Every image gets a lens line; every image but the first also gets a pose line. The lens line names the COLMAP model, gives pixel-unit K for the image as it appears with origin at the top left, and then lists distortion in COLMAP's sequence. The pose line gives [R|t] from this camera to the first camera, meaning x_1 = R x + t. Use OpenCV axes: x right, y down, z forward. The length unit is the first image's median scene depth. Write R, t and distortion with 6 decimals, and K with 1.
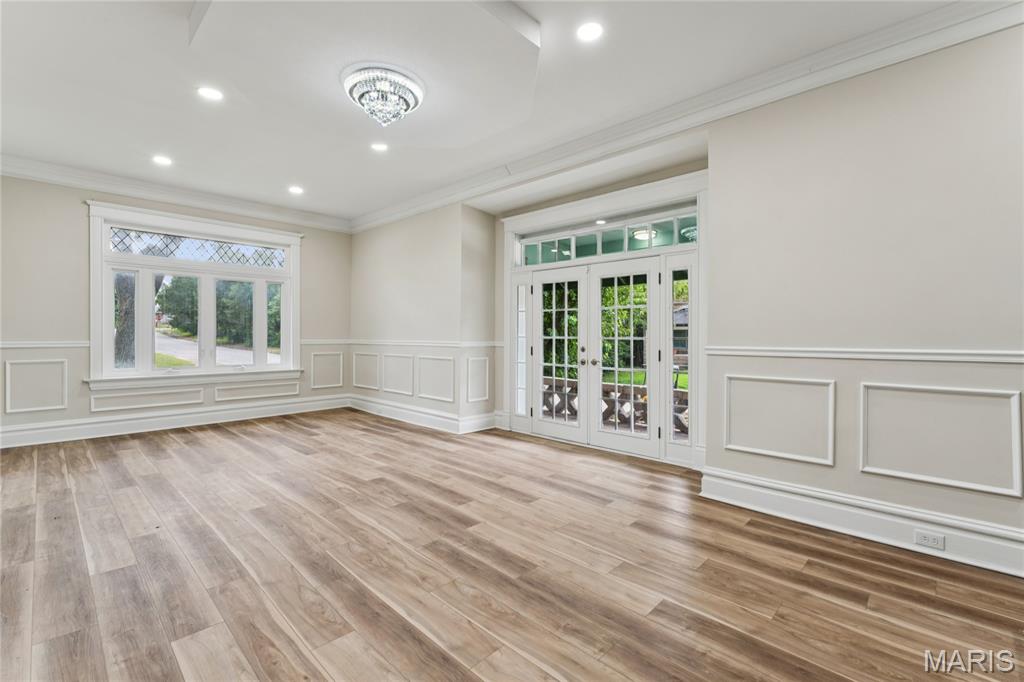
lens RADIAL K [[451.2, 0, 517.2], [0, 451.2, 335.8], [0, 0, 1]] dist [-0.000194, 0.000076]
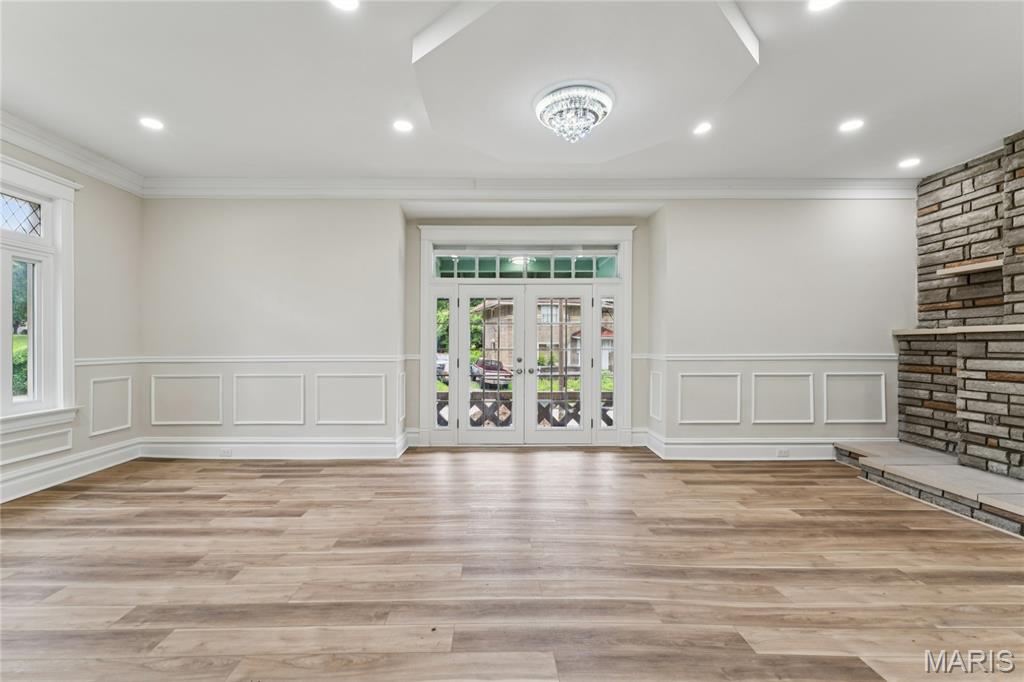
lens RADIAL K [[451.2, 0, 495.2], [0, 451.2, 344.8], [0, 0, 1]] dist [-0.000194, 0.000076]
pose [[0.721439, -0.004668, 0.692462, -1.086978], [0.005863, 0.999983, 0.000633, -0.013994], [-0.692453, 0.003603, 0.721454, 0.383299]]
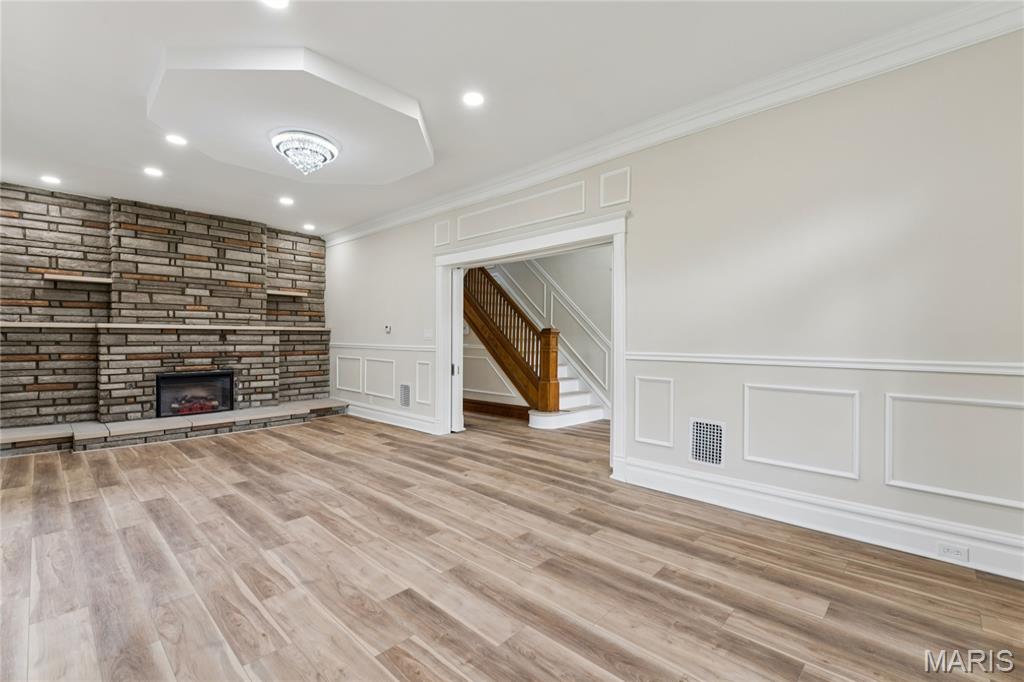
lens RADIAL K [[451.2, 0, 506.1], [0, 451.2, 340.6], [0, 0, 1]] dist [-0.000194, 0.000076]
pose [[-0.999848, -0.006197, 0.016286, -0.848741], [-0.006069, 0.999950, 0.007899, -0.012844], [-0.016334, 0.007799, -0.999836, 2.176873]]
